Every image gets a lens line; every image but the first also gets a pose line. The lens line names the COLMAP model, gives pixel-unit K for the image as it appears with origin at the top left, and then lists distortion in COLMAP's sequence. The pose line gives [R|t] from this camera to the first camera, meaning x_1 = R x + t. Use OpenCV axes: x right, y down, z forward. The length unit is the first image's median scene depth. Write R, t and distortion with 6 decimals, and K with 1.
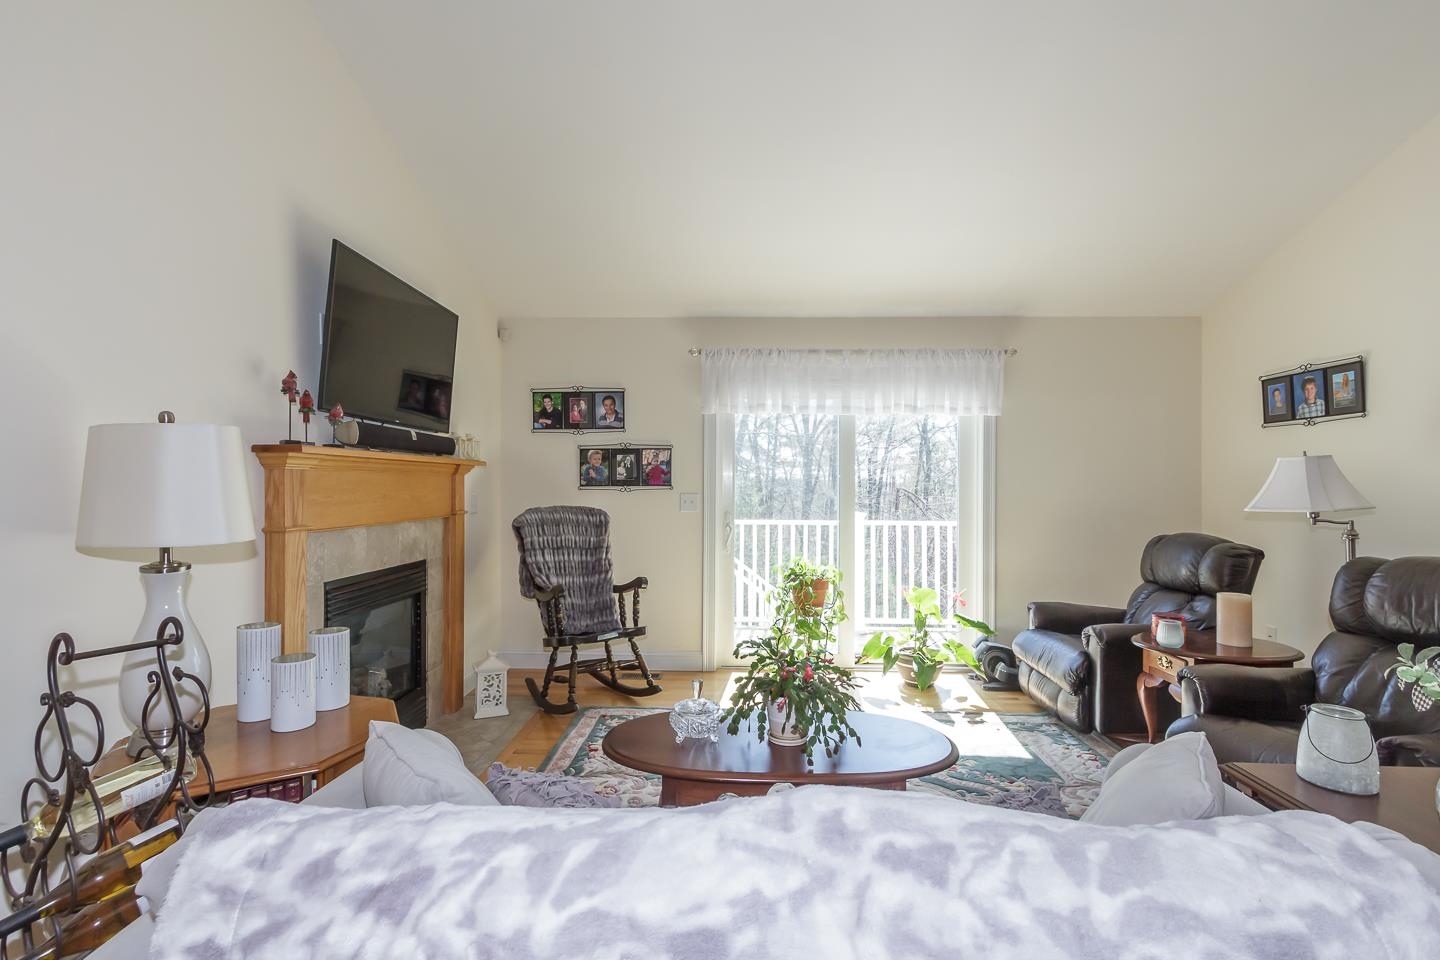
lens RADIAL K [[678.3, 0, 708.5], [0, 678.3, 491.0], [0, 0, 1]] dist [0.000487, -0.000126]
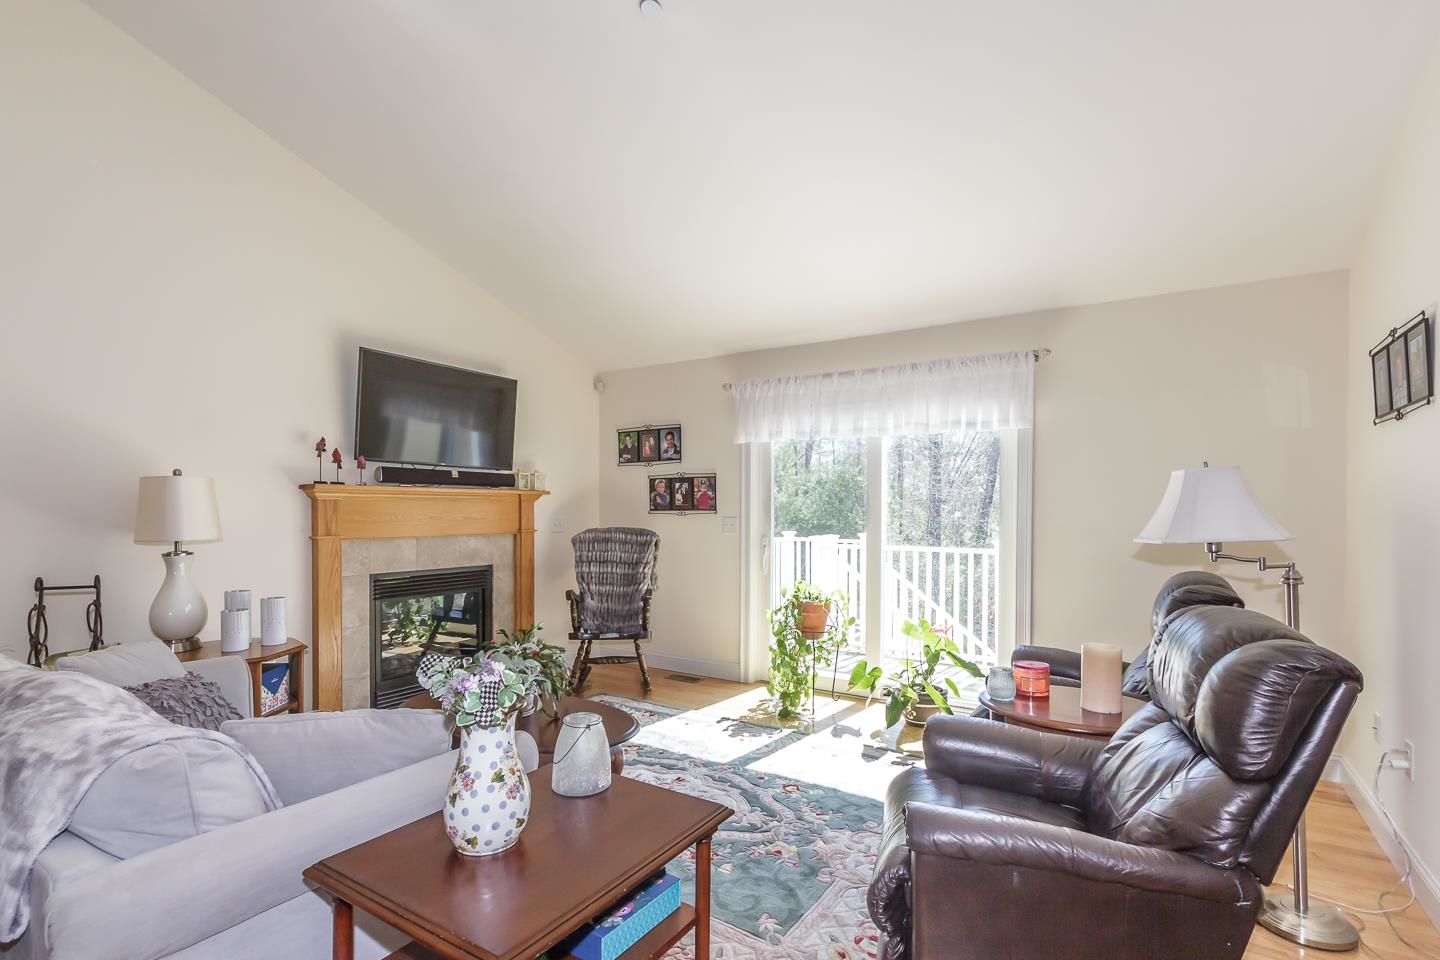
lens RADIAL K [[673.6, 0, 714.4], [0, 673.6, 531.0], [0, 0, 1]] dist [0.001018, -0.000089]
pose [[0.858370, 0.016052, -0.512781, 0.527500], [-0.004912, 0.999722, 0.023072, 0.000603], [0.513008, -0.017285, 0.858210, 0.064263]]
